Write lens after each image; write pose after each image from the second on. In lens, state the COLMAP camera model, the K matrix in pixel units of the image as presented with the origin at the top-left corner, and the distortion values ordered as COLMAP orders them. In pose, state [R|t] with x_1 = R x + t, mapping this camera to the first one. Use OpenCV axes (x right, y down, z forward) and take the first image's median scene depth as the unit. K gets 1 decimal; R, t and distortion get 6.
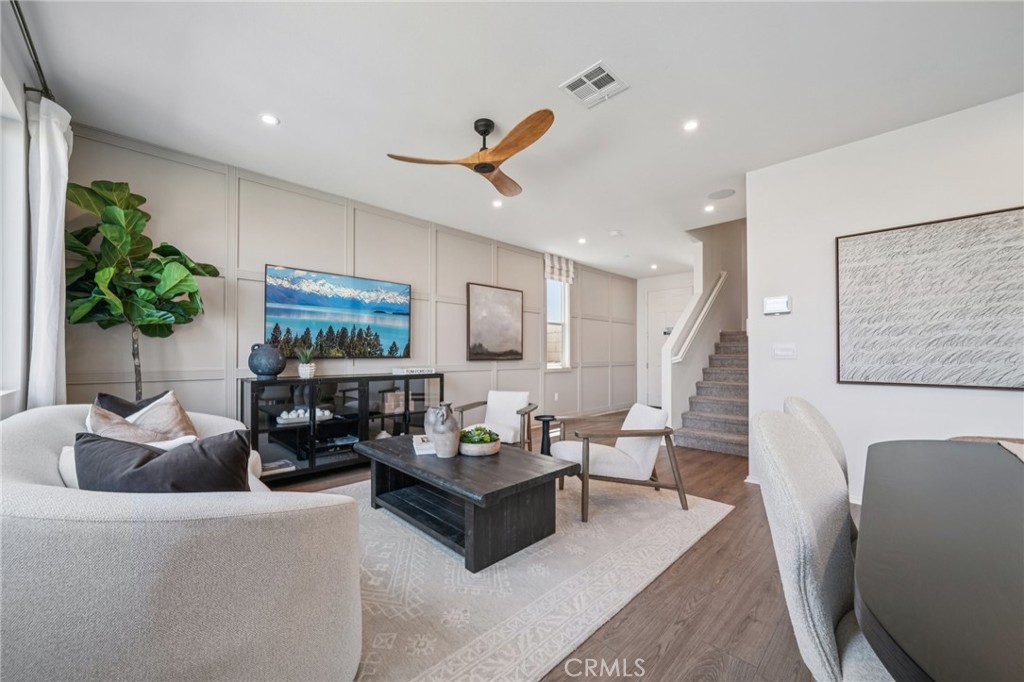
lens RADIAL K [[387.5, 0, 508.5], [0, 387.5, 351.7], [0, 0, 1]] dist [-0.012288, 0.001264]
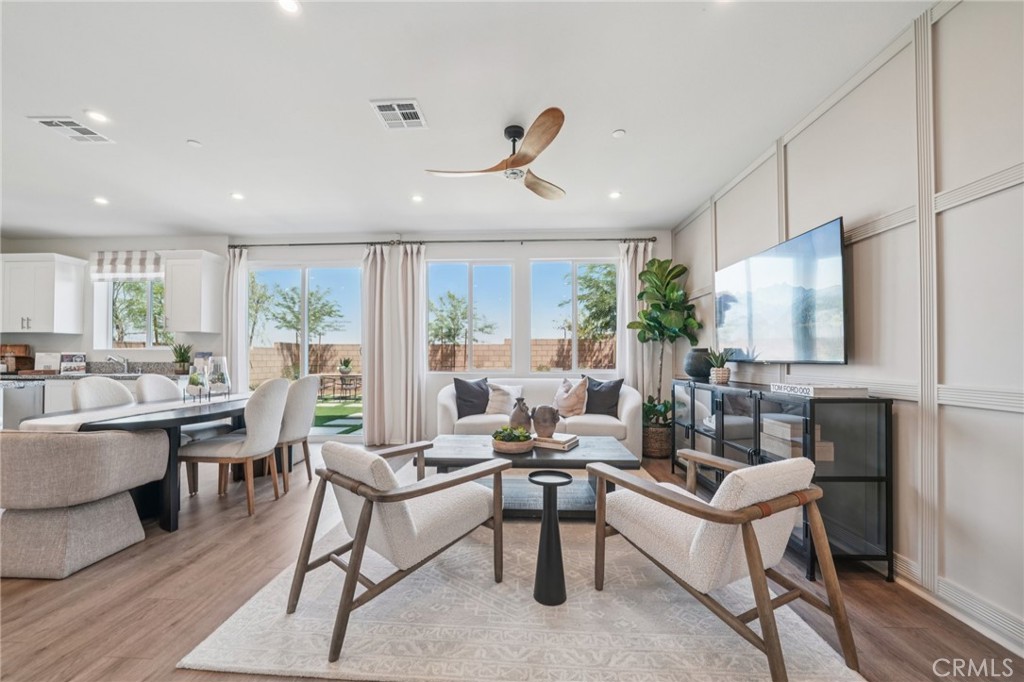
lens RADIAL K [[387.5, 0, 503.7], [0, 387.5, 353.4], [0, 0, 1]] dist [-0.012288, 0.001264]
pose [[-0.729094, -0.008110, -0.684365, 0.415751], [0.005281, 0.999833, -0.017475, 0.008825], [0.684393, -0.016355, -0.728930, 1.095145]]
